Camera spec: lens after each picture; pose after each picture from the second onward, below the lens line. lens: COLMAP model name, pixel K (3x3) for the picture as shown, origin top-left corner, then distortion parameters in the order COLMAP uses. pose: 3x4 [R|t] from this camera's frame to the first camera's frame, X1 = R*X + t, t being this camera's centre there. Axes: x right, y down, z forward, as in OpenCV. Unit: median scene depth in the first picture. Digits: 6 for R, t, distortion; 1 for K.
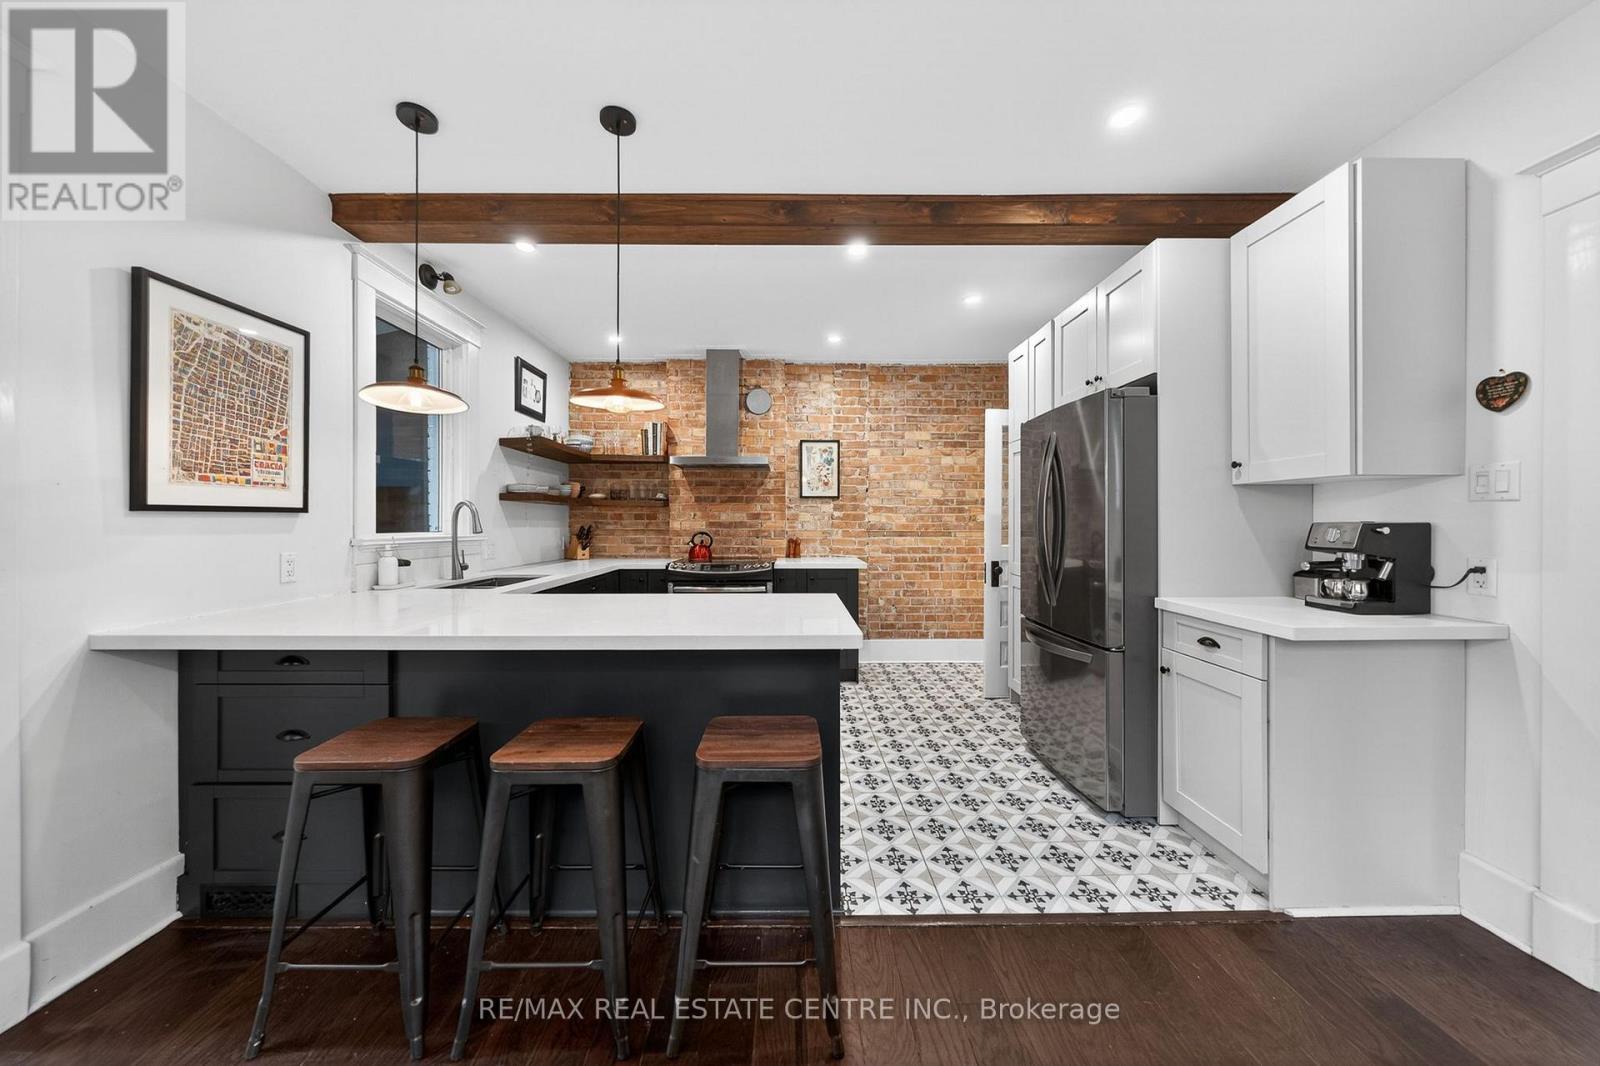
lens RADIAL K [[551.3, 0, 787.1], [0, 551.3, 523.8], [0, 0, 1]] dist [0.000913, 0.000489]
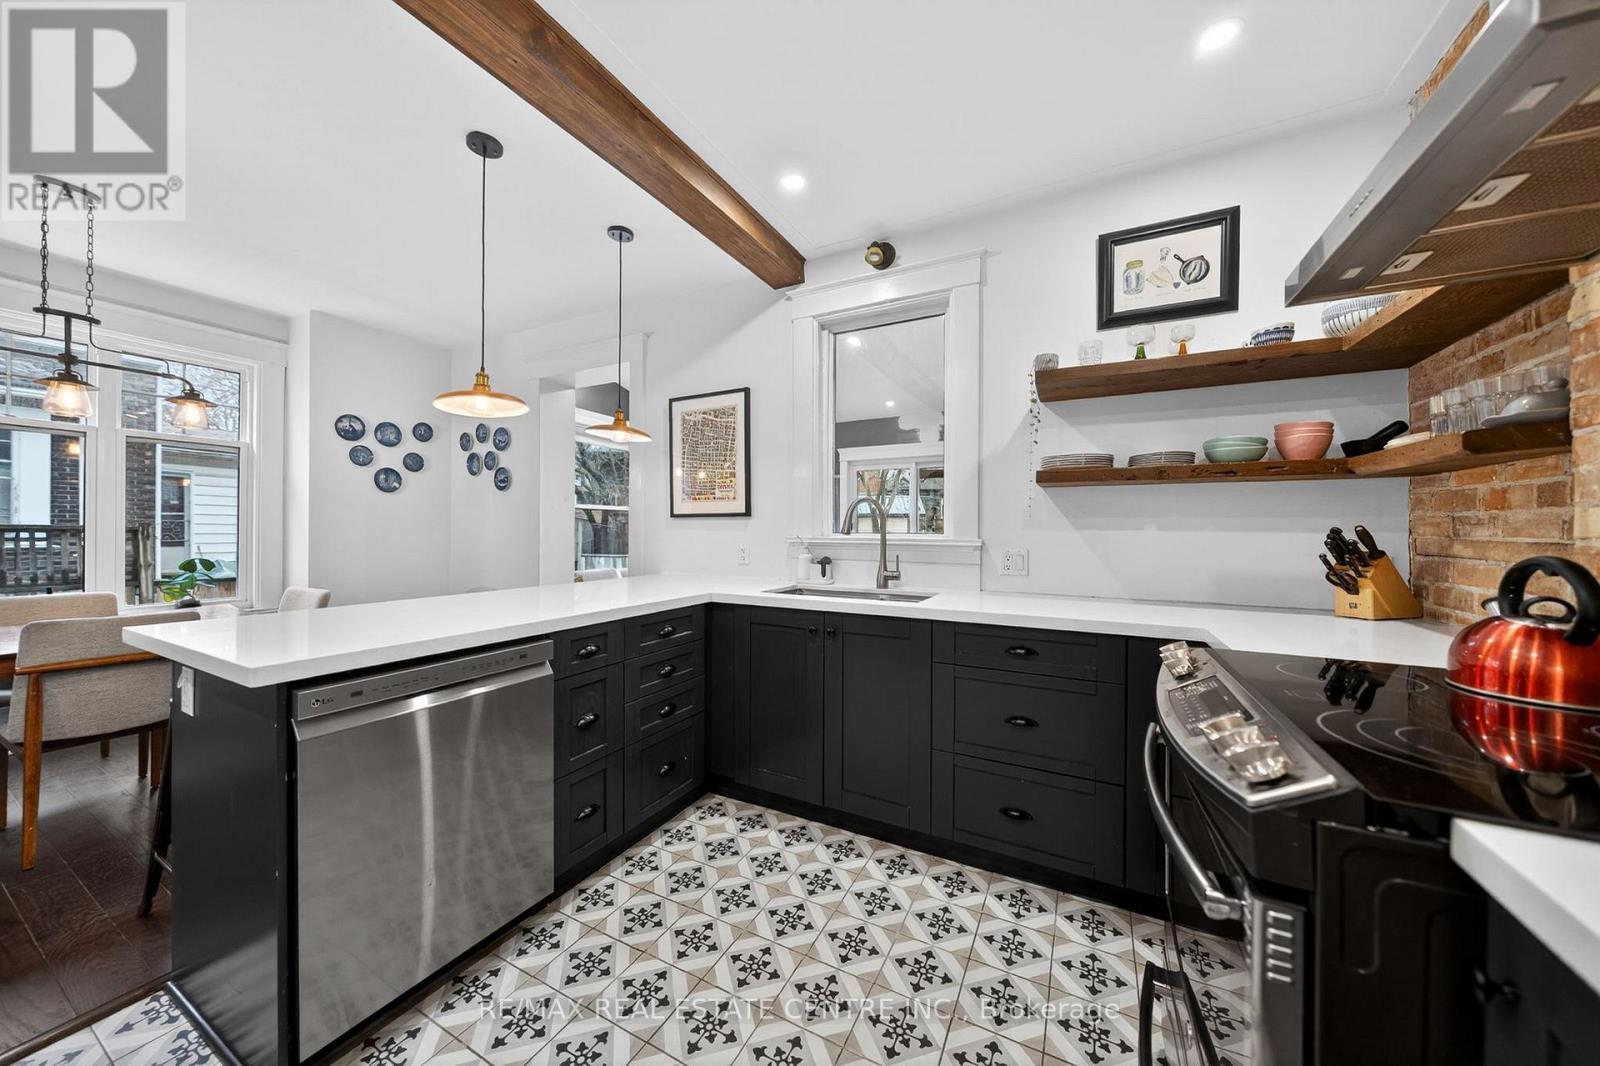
lens RADIAL K [[551.3, 0, 785.1], [0, 551.3, 525.4], [0, 0, 1]] dist [0.000913, 0.000489]
pose [[-0.478065, -0.009210, -0.878276, 0.161278], [-0.005865, 0.999956, -0.007294, 0.006831], [0.878305, 0.001664, -0.478098, 0.901356]]
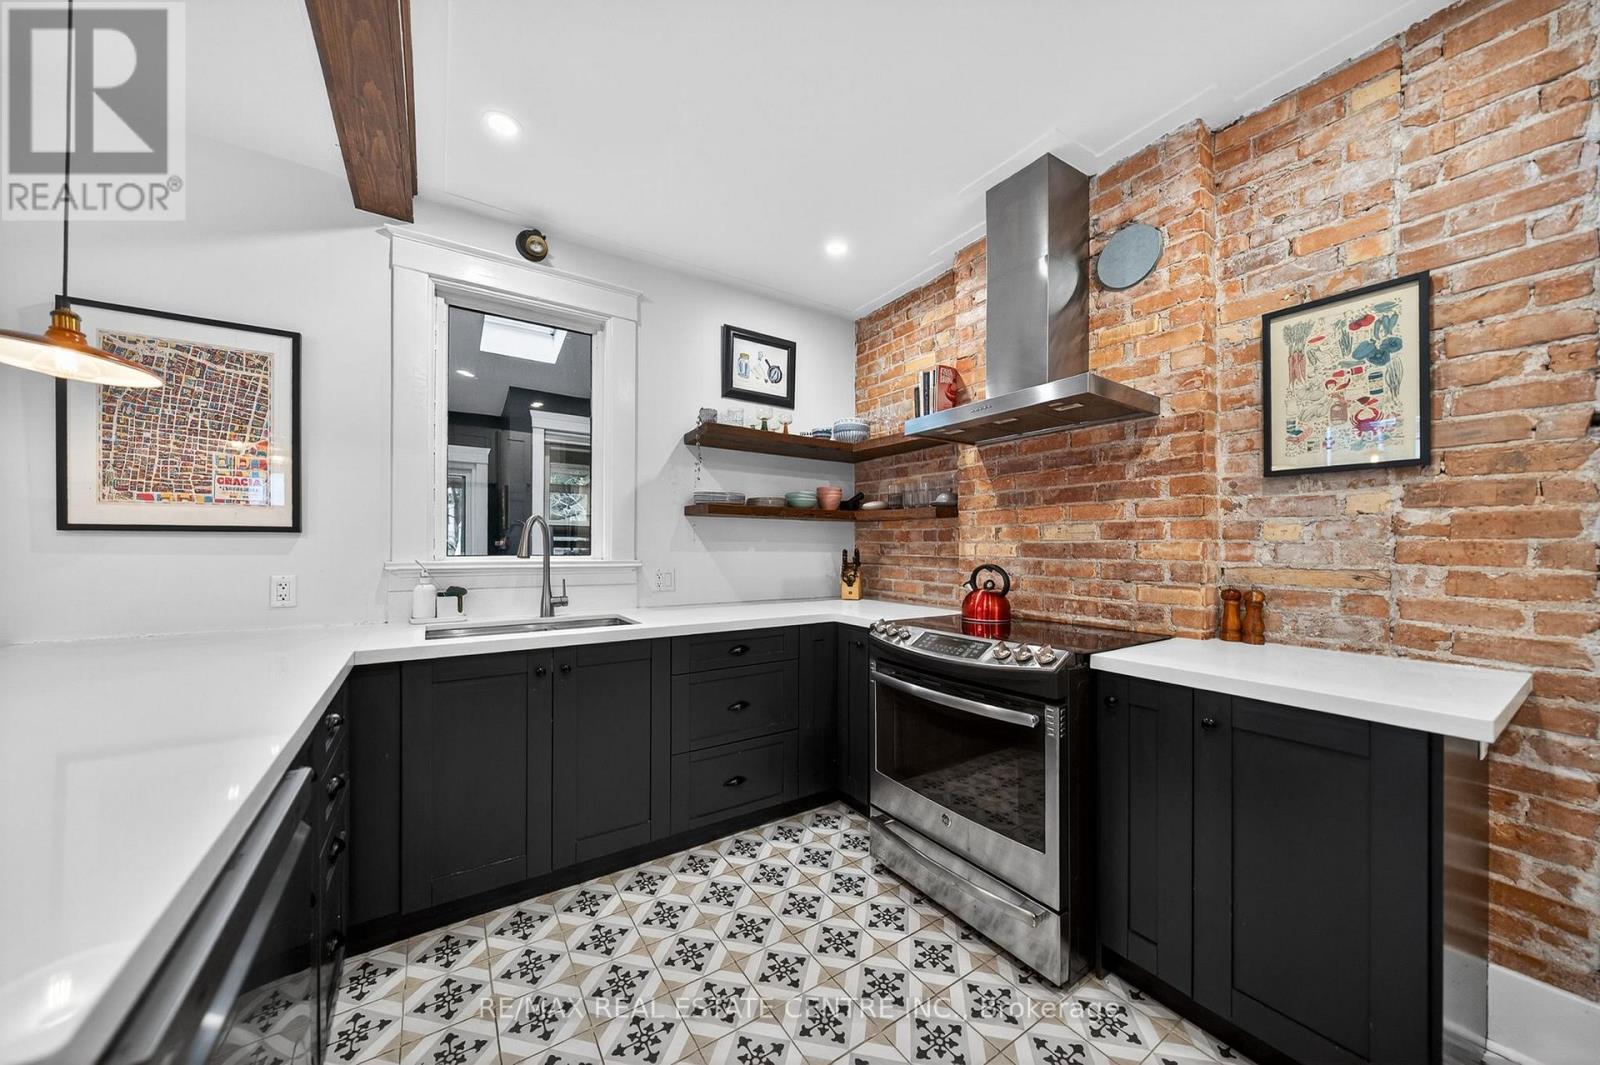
lens RADIAL K [[551.3, 0, 790.6], [0, 551.3, 543.6], [0, 0, 1]] dist [0.000913, 0.000489]
pose [[0.549266, -0.003825, -0.835639, 0.172570], [-0.004834, 0.999958, -0.007755, 0.001058], [0.835633, 0.008299, 0.549225, 0.606248]]
